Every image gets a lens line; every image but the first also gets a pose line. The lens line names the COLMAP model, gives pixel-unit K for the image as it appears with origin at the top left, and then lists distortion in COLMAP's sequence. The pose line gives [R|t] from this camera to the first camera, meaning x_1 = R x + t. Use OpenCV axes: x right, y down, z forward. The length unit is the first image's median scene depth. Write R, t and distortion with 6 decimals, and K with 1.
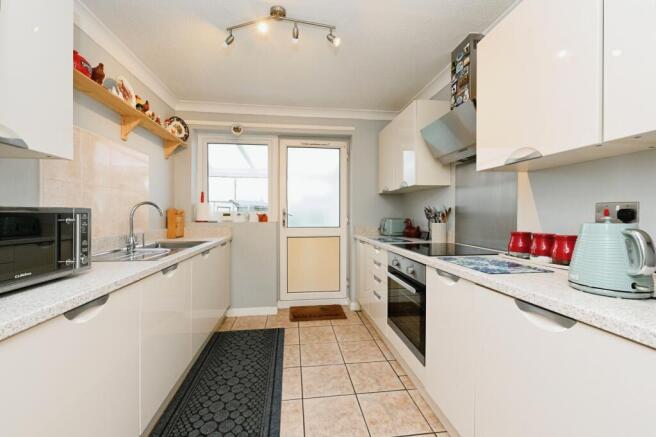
lens RADIAL K [[265.1, 0, 325.4], [0, 265.1, 213.7], [0, 0, 1]] dist [-0.000153, -0.000239]
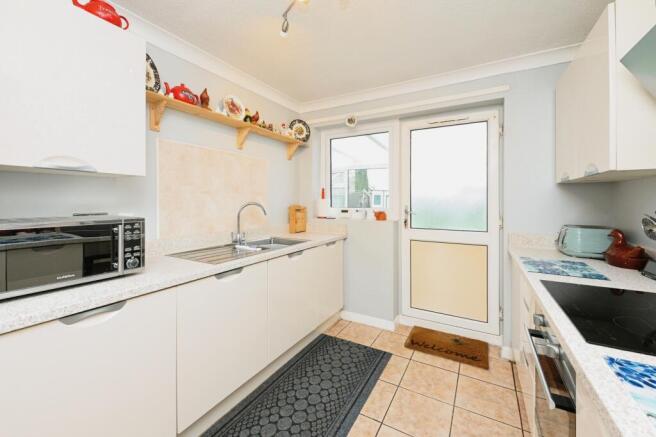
lens RADIAL K [[263.5, 0, 328.1], [0, 263.5, 199.2], [0, 0, 1]] dist [0.000336, -0.000113]
pose [[0.794289, 0.000411, -0.607540, 0.170767], [-0.003622, 0.999985, -0.004059, -0.038256], [0.607529, 0.005425, 0.794279, 0.220221]]
